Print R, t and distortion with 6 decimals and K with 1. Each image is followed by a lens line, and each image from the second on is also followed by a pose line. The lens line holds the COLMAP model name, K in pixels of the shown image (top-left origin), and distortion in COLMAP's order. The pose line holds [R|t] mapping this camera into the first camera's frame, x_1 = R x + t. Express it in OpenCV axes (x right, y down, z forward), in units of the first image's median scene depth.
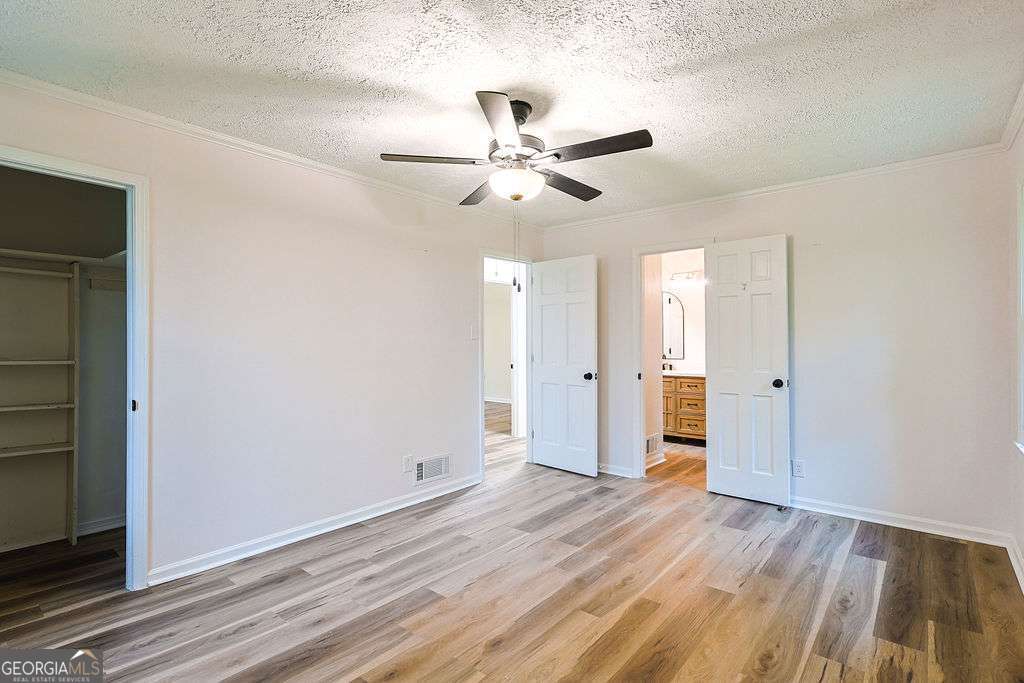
lens RADIAL K [[501.2, 0, 512.0], [0, 501.2, 341.5], [0, 0, 1]] dist [-0.001263, -0.000310]
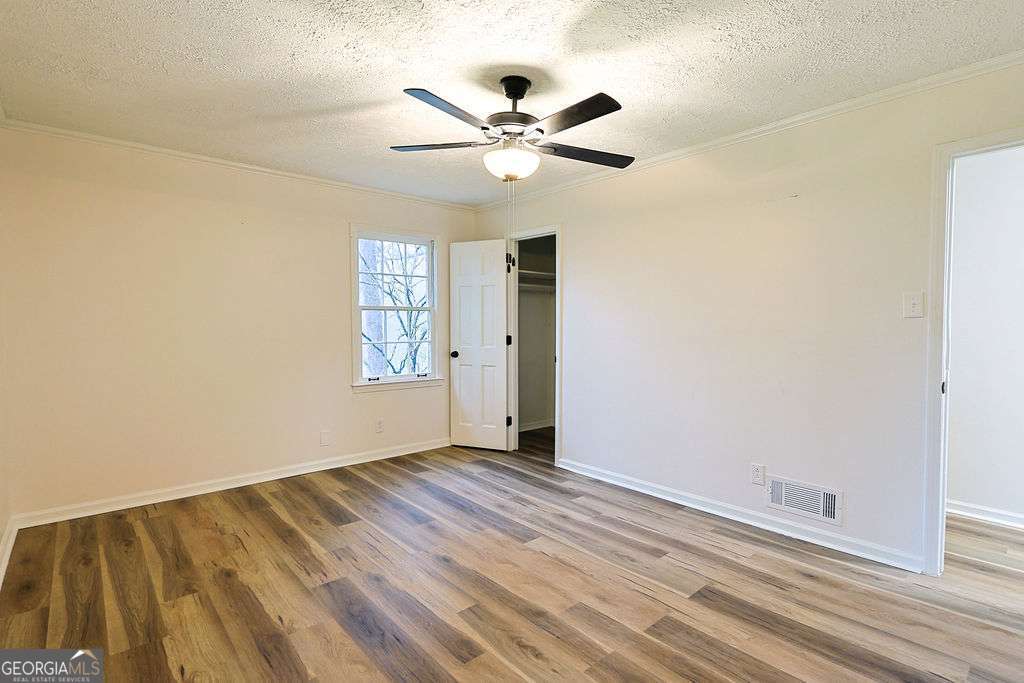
lens RADIAL K [[501.2, 0, 512.0], [0, 501.2, 341.5], [0, 0, 1]] dist [-0.001263, -0.000310]
pose [[-0.163324, 0.036991, -0.985879, 0.936110], [0.005122, 0.999315, 0.036647, 0.001552], [0.986559, 0.000935, -0.163401, 1.091827]]
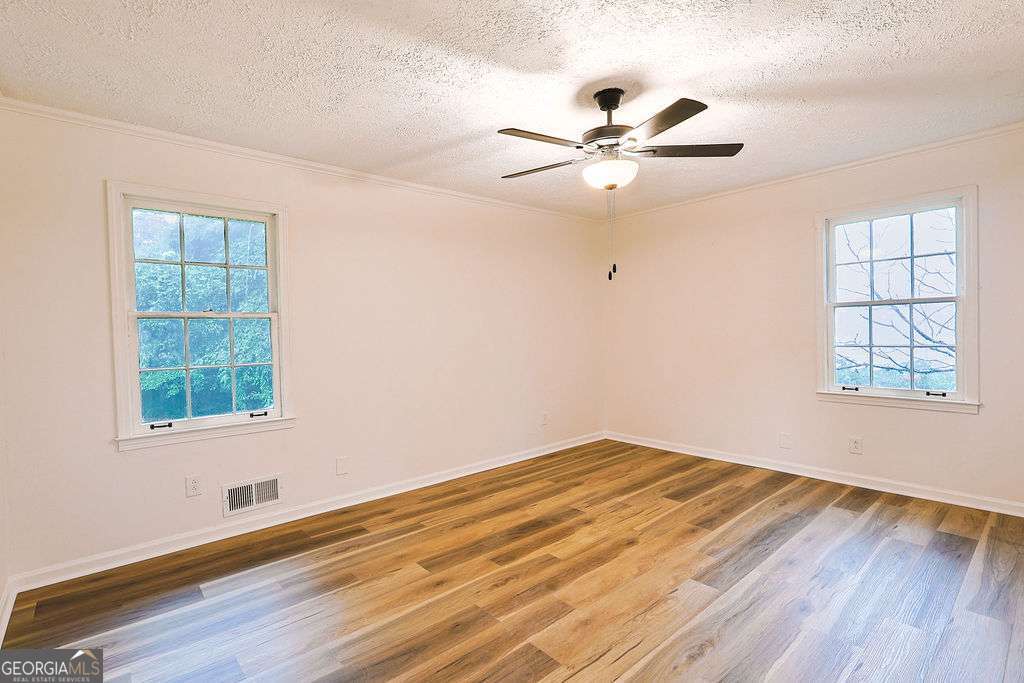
lens RADIAL K [[476.5, 0, 505.6], [0, 476.5, 344.5], [0, 0, 1]] dist [0.003183, 0.000980]
pose [[-0.985163, 0.022341, 0.170161, 0.058086], [0.026708, 0.999369, 0.023416, 0.004910], [-0.169530, 0.027613, -0.985138, 1.878714]]
